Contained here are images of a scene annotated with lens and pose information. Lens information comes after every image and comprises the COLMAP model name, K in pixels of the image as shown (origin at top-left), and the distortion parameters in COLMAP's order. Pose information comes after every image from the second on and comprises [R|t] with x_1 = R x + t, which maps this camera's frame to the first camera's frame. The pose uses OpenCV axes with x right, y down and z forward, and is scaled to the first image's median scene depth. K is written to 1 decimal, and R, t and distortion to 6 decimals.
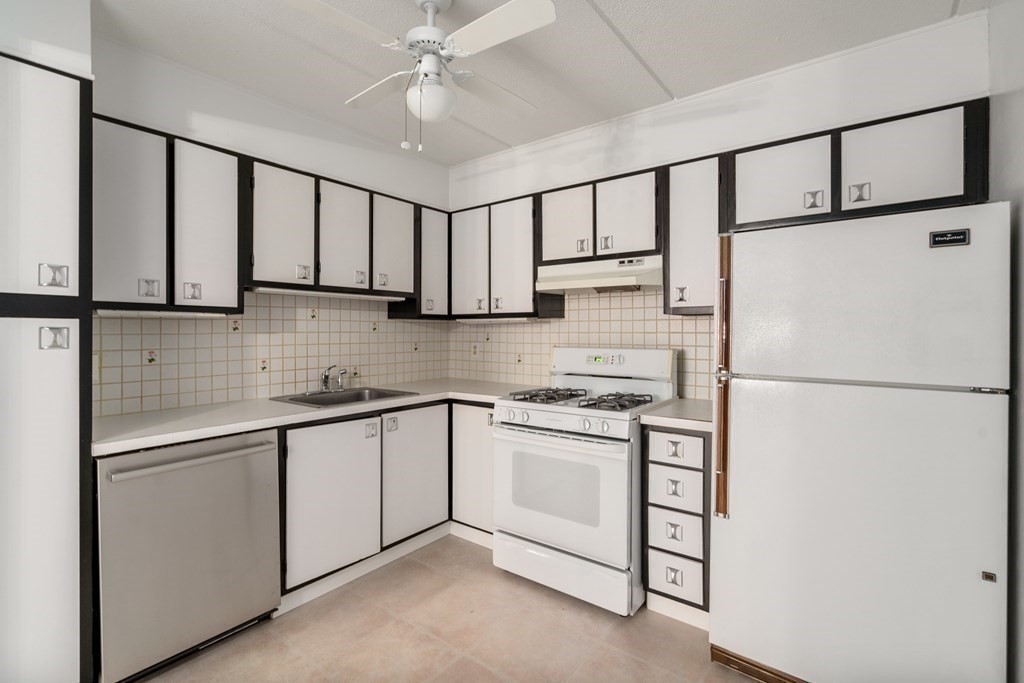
lens RADIAL K [[471.8, 0, 509.7], [0, 471.8, 333.3], [0, 0, 1]] dist [0.000372, -0.000009]
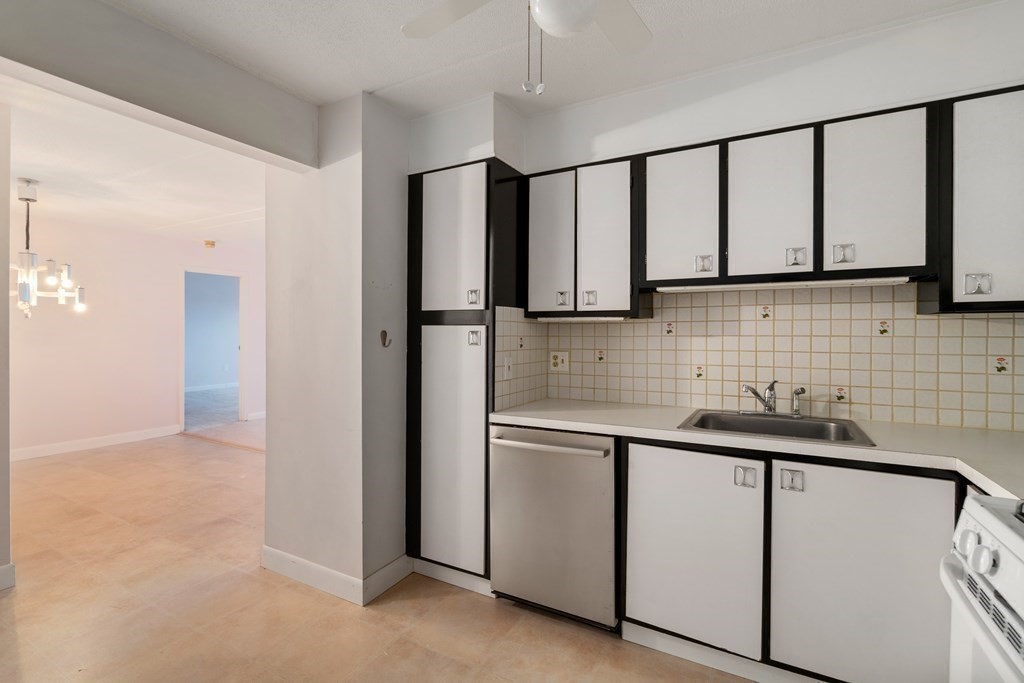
lens RADIAL K [[471.8, 0, 509.7], [0, 471.8, 333.3], [0, 0, 1]] dist [0.000372, -0.000009]
pose [[0.151546, -0.000771, -0.988450, 0.328607], [-0.007702, 0.999968, -0.001960, -0.001670], [0.988420, 0.007910, 0.151535, 0.522958]]
